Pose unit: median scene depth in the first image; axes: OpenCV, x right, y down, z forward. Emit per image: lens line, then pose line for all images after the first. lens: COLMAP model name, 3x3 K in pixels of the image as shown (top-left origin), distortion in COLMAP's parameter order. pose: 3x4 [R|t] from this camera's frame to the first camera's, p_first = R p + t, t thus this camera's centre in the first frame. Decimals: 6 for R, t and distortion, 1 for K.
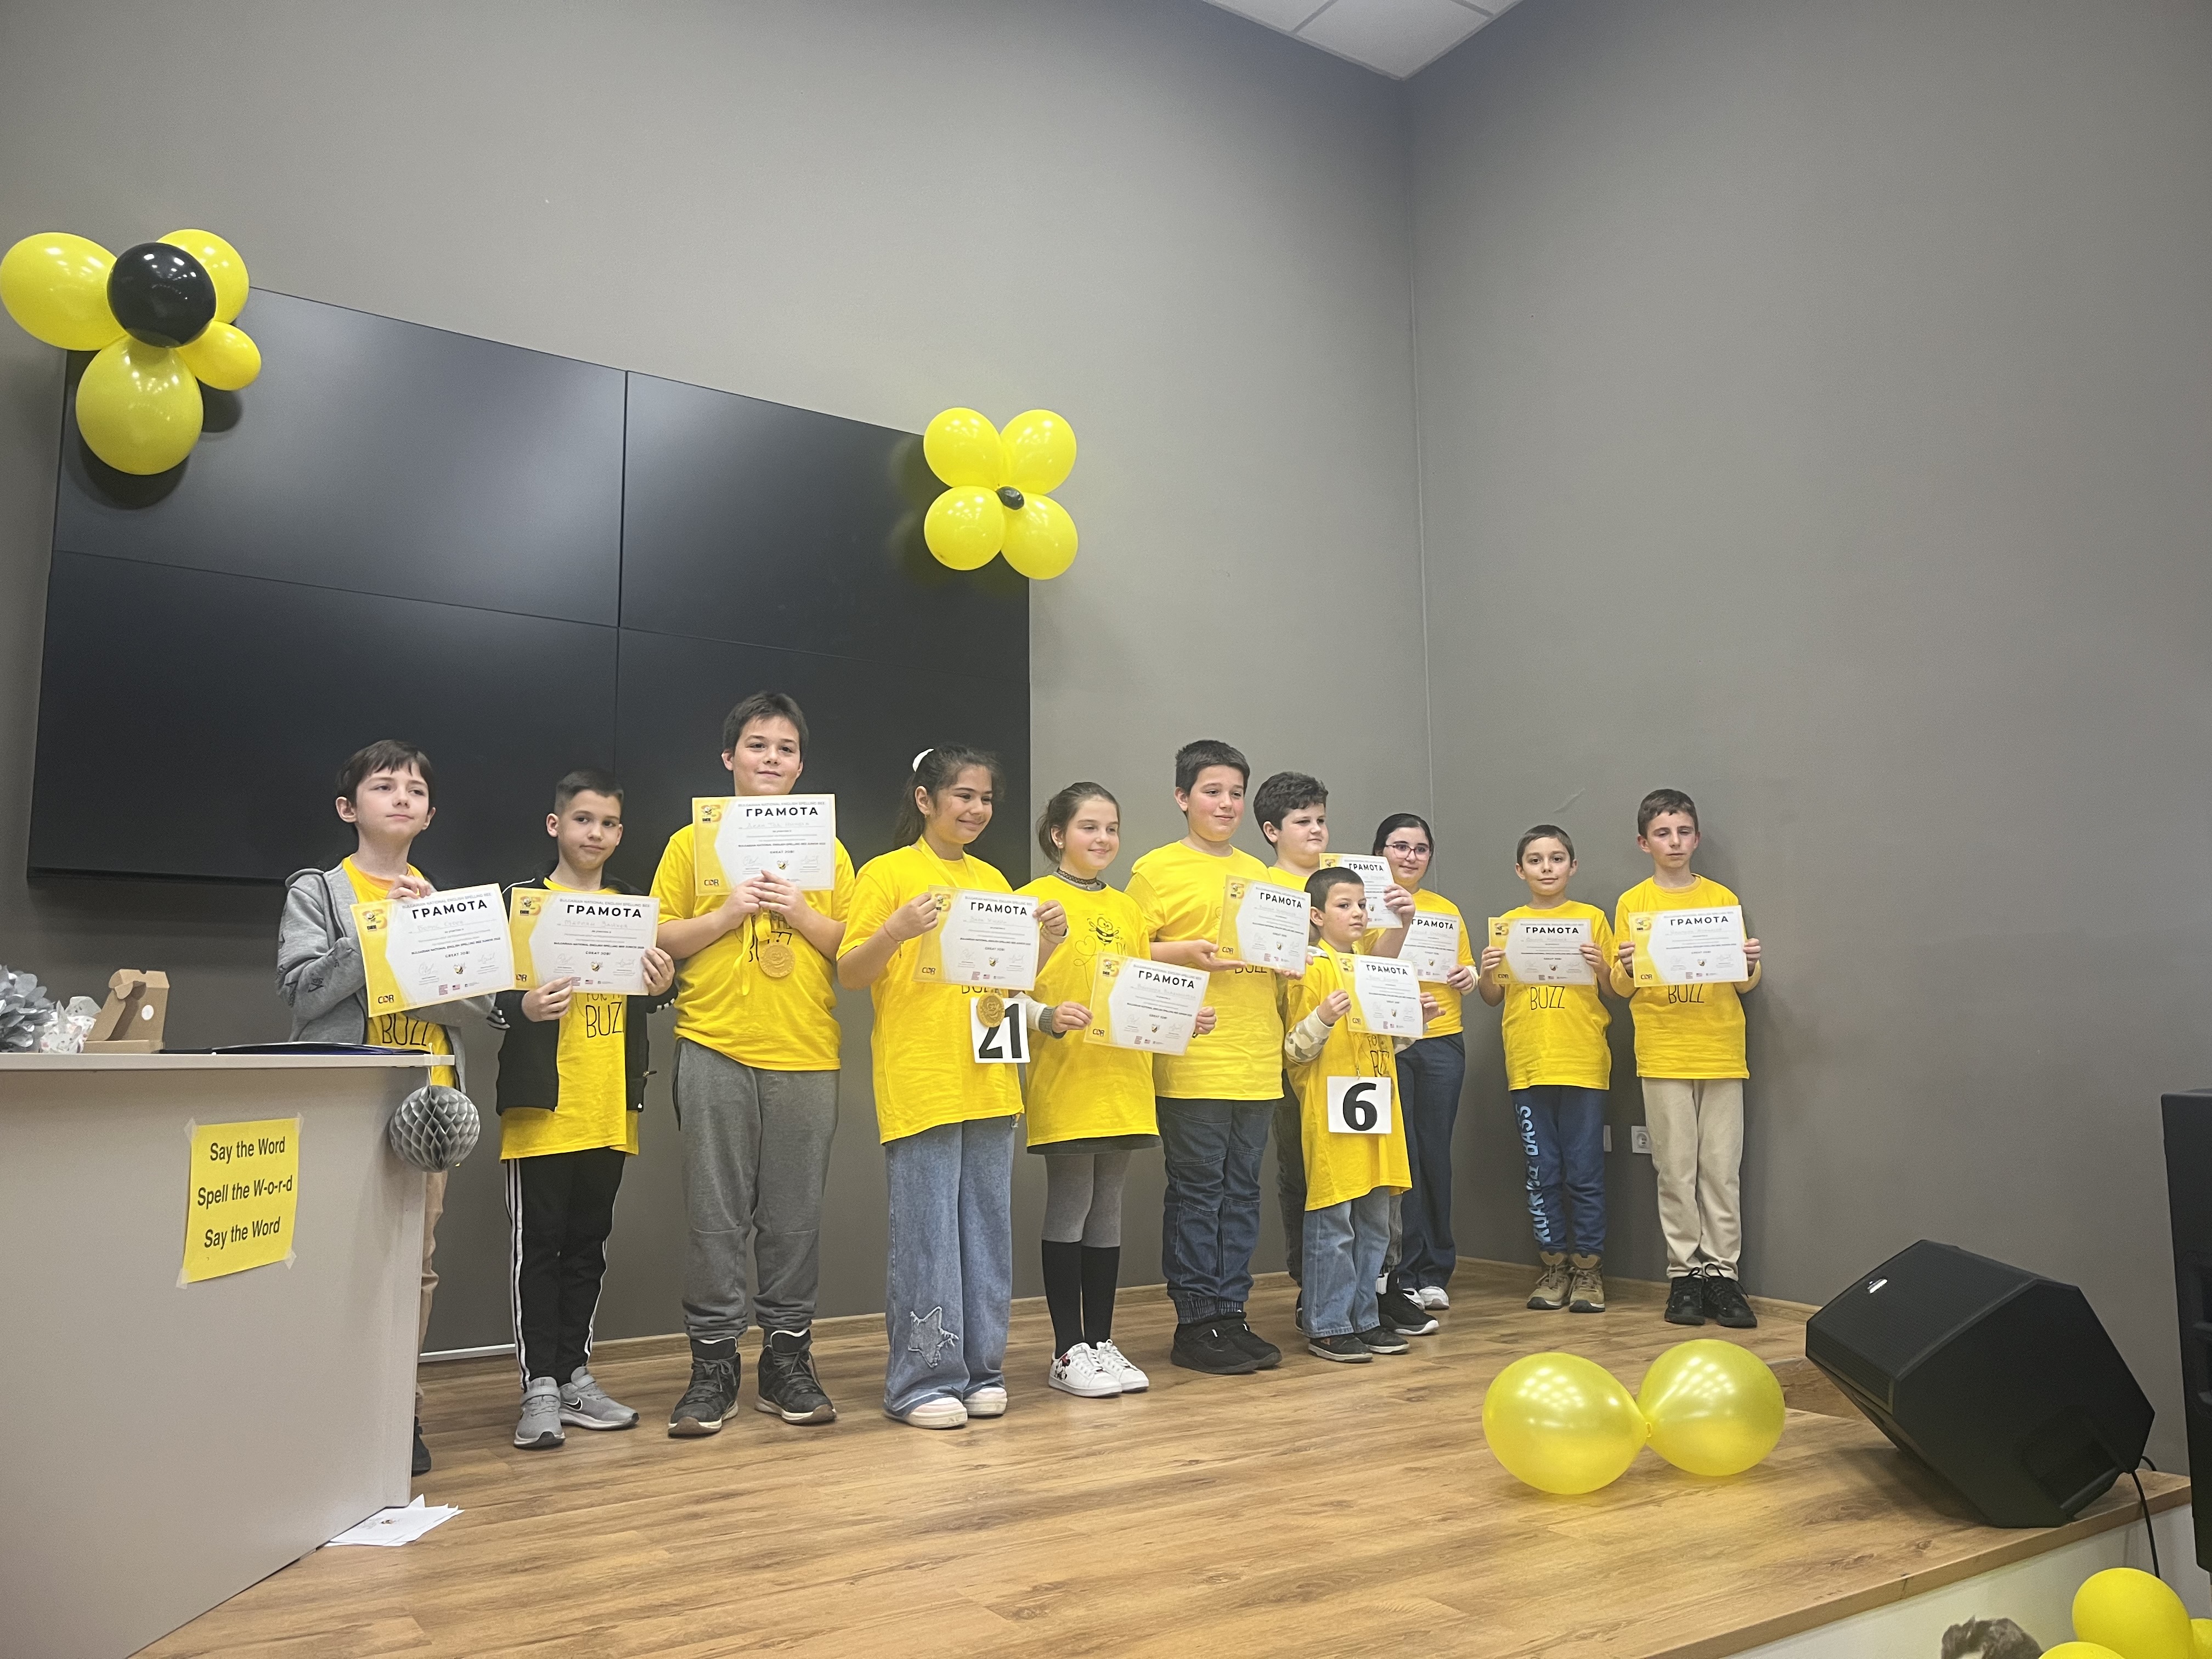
lens RADIAL K [[1654.0, 0, 1106.0], [0, 1654.0, 829.5], [0, 0, 1]] dist [0.175654, -0.298845]
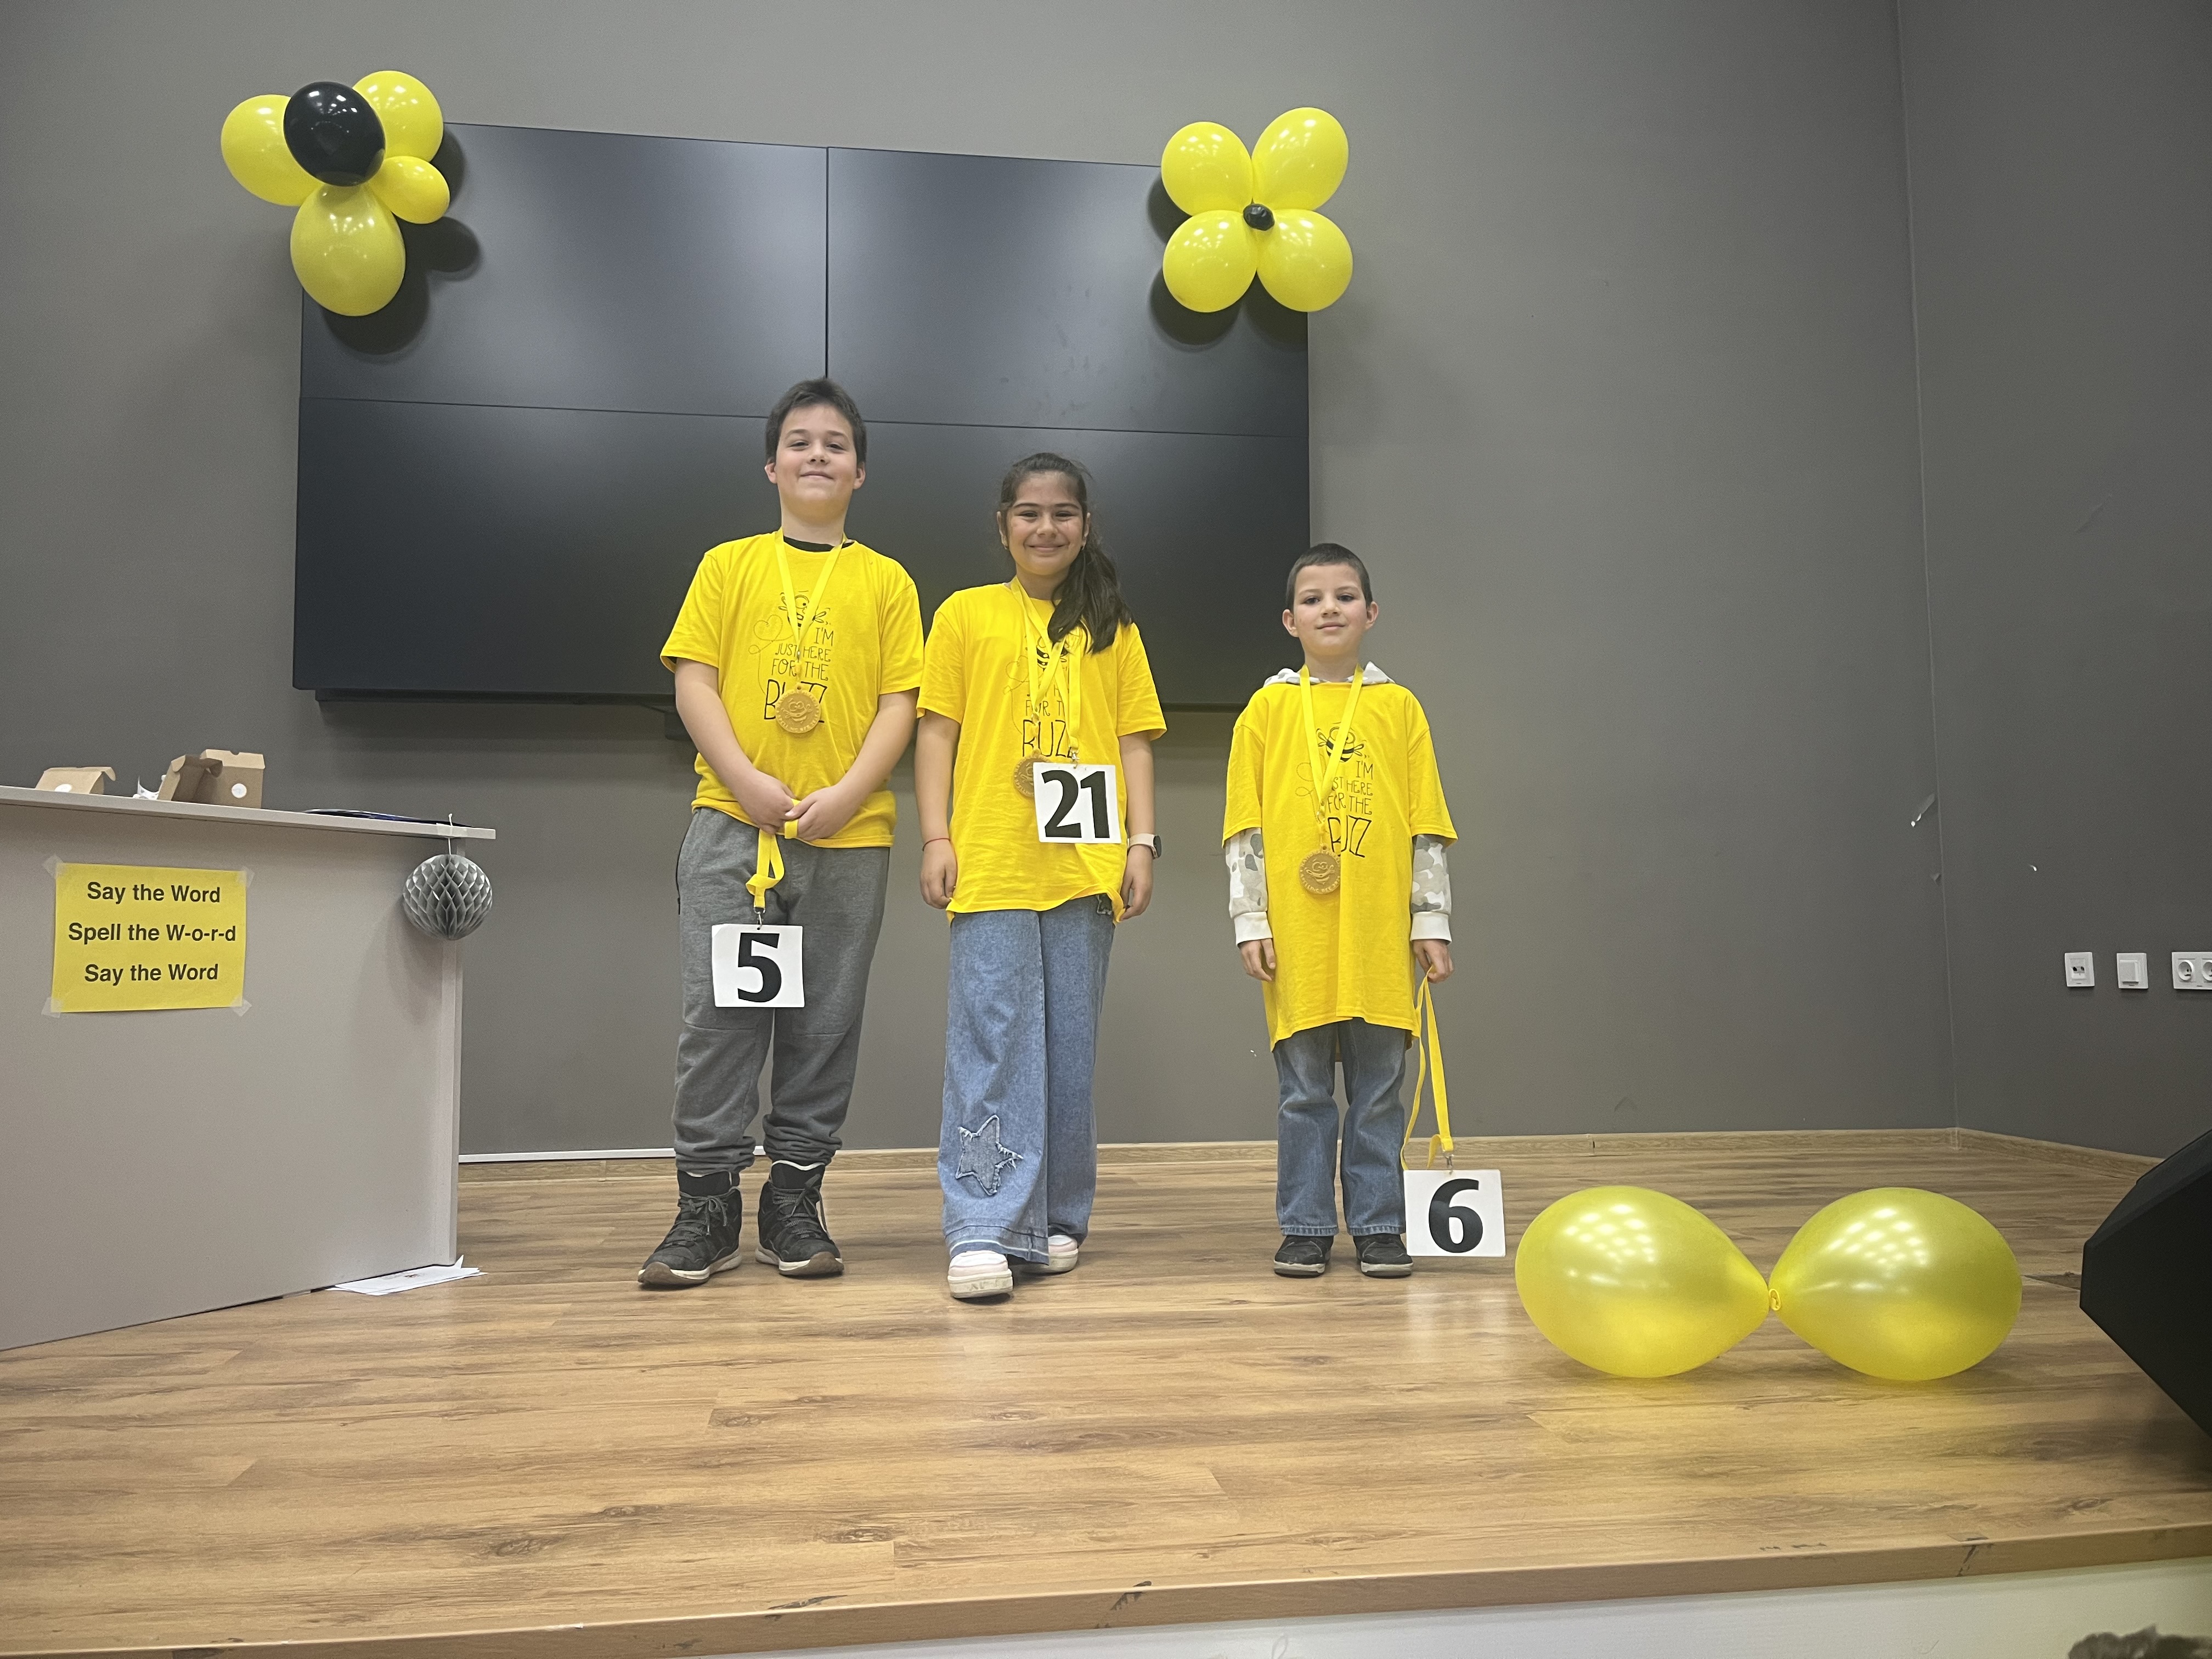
lens RADIAL K [[1681.4, 0, 1106.0], [0, 1681.4, 829.5], [0, 0, 1]] dist [0.002926, -0.051020]
pose [[0.909711, -0.026060, -0.414422, 0.310734], [0.053991, 0.996980, 0.055825, 0.087623], [0.411716, -0.073160, 0.908371, 0.224520]]
